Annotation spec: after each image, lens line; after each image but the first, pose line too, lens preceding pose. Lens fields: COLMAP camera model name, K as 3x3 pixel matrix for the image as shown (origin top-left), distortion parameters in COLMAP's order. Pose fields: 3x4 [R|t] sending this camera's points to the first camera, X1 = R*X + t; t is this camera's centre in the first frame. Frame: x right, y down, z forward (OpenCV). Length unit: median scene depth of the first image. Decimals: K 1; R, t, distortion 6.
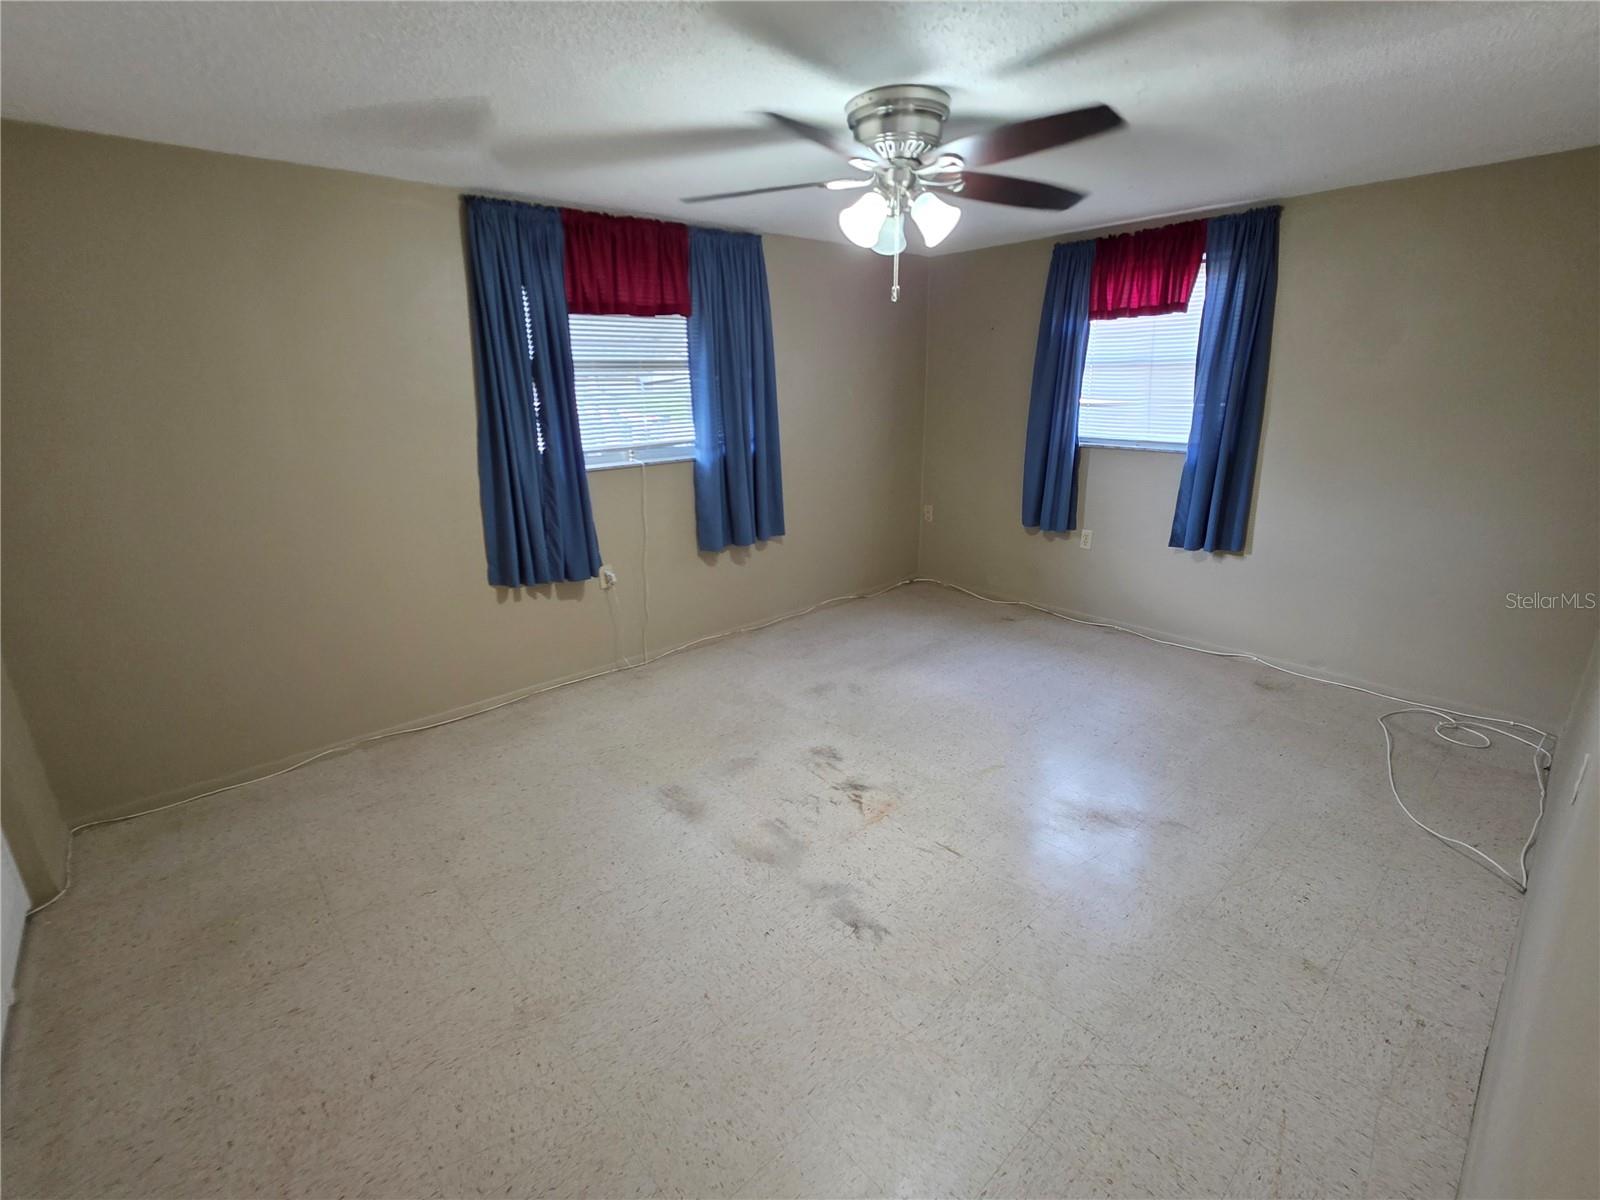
lens RADIAL K [[717.5, 0, 800.0], [0, 717.5, 600.0], [0, 0, 1]] dist [0.000108, 0.000350]
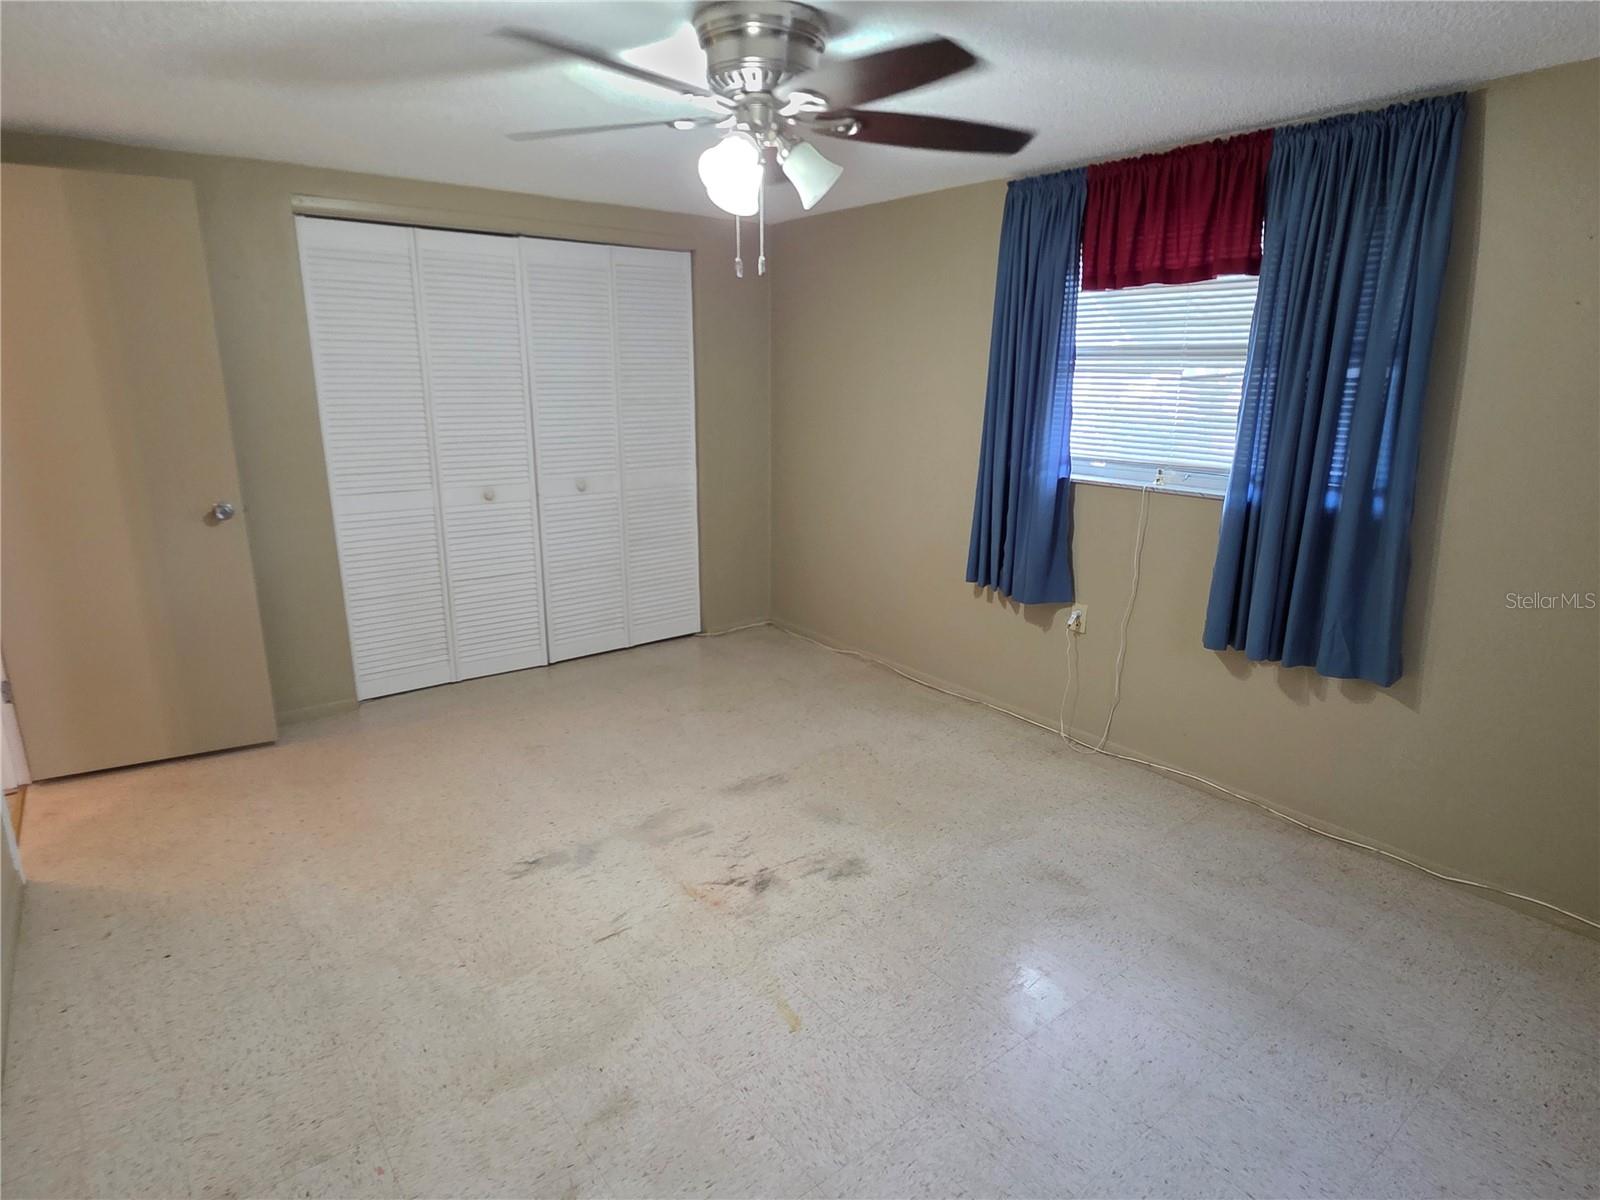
lens RADIAL K [[912.7, 0, 800.0], [0, 912.7, 600.0], [0, 0, 1]] dist [0.002633, -0.001357]
pose [[-0.076368, 0.262873, -0.961803, 0.875461], [-0.302557, 0.913029, 0.273565, -0.284202], [0.950067, 0.311892, 0.009808, 0.854345]]
